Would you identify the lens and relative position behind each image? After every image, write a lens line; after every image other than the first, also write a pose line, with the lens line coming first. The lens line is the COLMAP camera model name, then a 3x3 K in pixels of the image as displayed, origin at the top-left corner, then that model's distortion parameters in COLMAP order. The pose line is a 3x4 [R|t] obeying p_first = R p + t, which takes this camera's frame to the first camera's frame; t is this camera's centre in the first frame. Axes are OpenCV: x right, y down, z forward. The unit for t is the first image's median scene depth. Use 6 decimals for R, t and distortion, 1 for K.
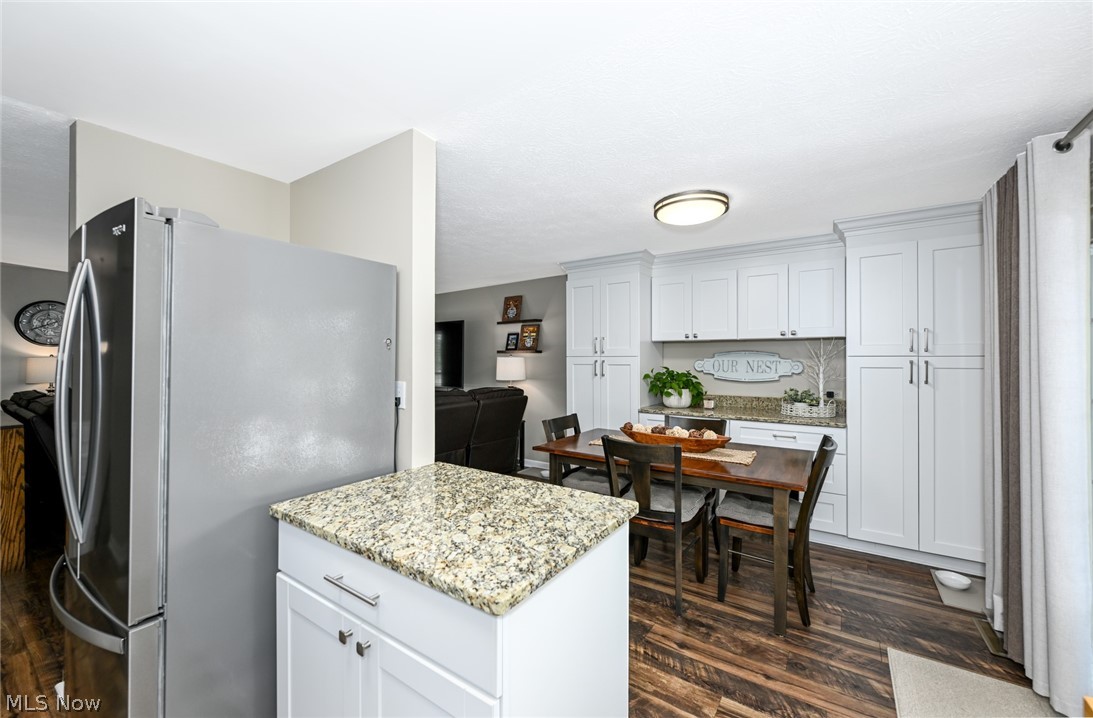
lens RADIAL K [[438.5, 0, 543.2], [0, 438.5, 354.4], [0, 0, 1]] dist [-0.002597, 0.000703]
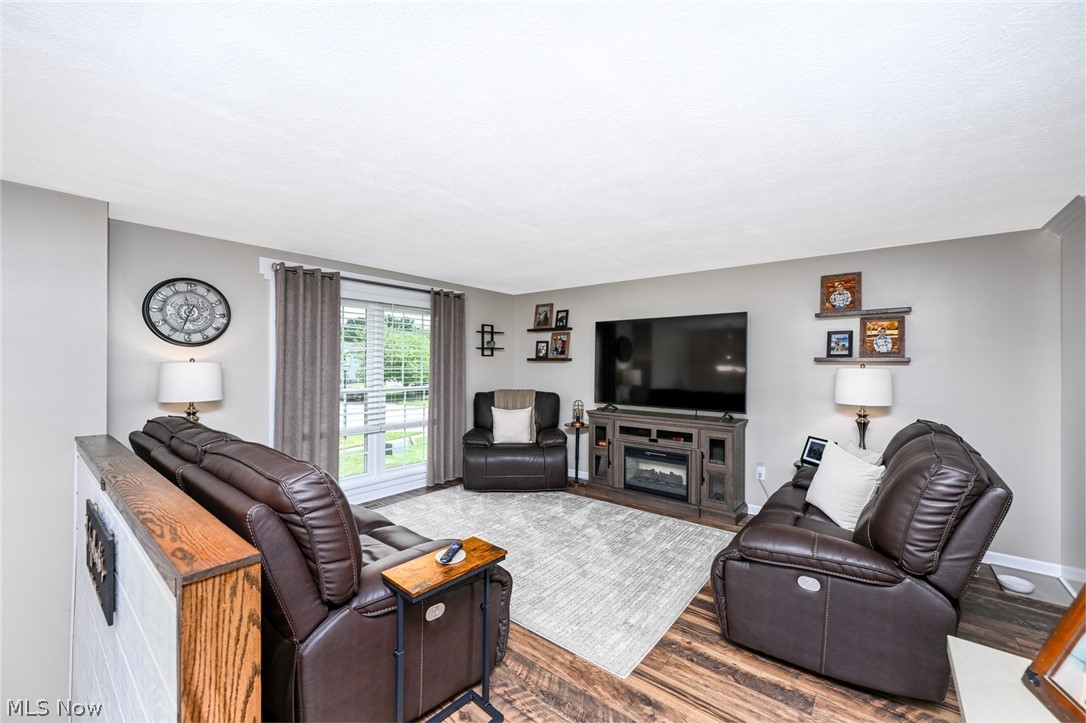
lens RADIAL K [[431.3, 0, 539.9], [0, 431.3, 361.8], [0, 0, 1]] dist [-0.003372, 0.001210]
pose [[0.996854, 0.008697, -0.078779, -0.723676], [-0.008702, 0.999962, 0.000281, 0.001171], [0.078778, 0.000406, 0.996892, 0.517059]]
